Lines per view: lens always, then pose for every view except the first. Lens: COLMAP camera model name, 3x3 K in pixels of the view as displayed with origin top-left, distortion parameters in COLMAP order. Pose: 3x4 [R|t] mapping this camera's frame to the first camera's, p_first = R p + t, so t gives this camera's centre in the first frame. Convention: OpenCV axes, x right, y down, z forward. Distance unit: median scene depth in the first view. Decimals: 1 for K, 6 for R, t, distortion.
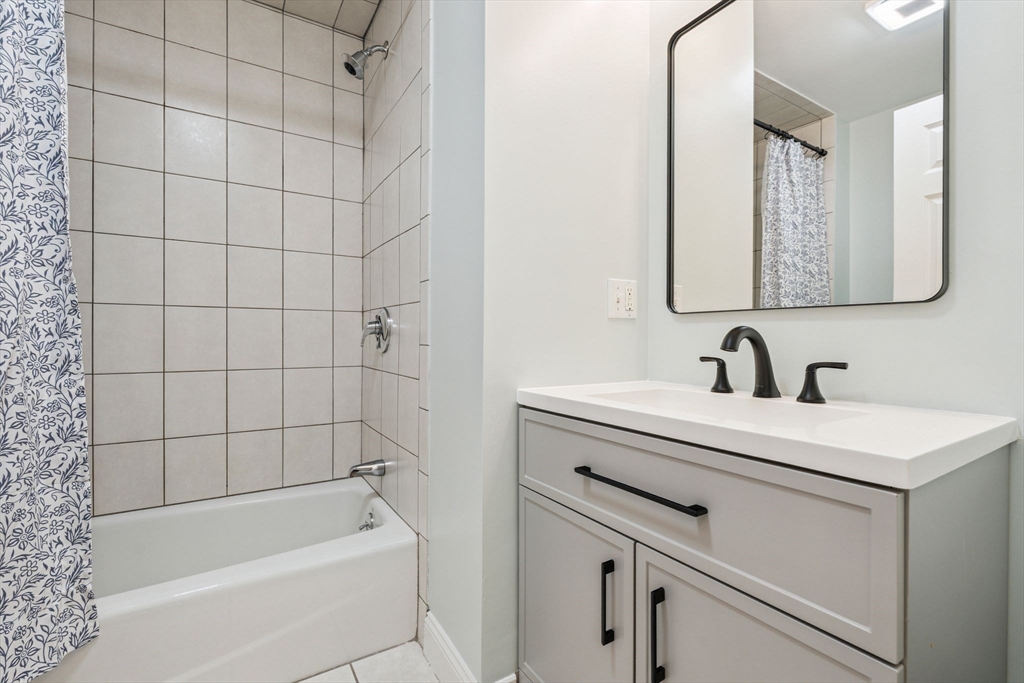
lens RADIAL K [[443.1, 0, 509.6], [0, 443.1, 338.2], [0, 0, 1]] dist [-0.014939, 0.002012]
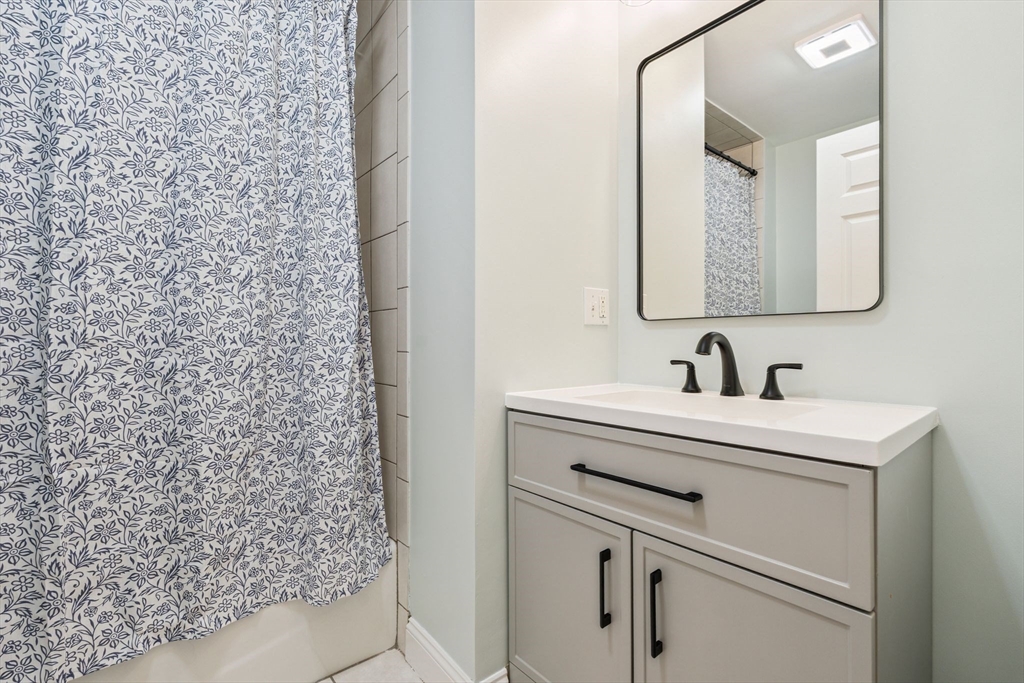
lens RADIAL K [[443.1, 0, 511.2], [0, 443.1, 344.7], [0, 0, 1]] dist [-0.014939, 0.002012]
pose [[0.991191, -0.007180, 0.132246, -0.108628], [0.006980, 0.999974, 0.001979, -0.001038], [-0.132257, -0.001038, 0.991215, -0.029950]]
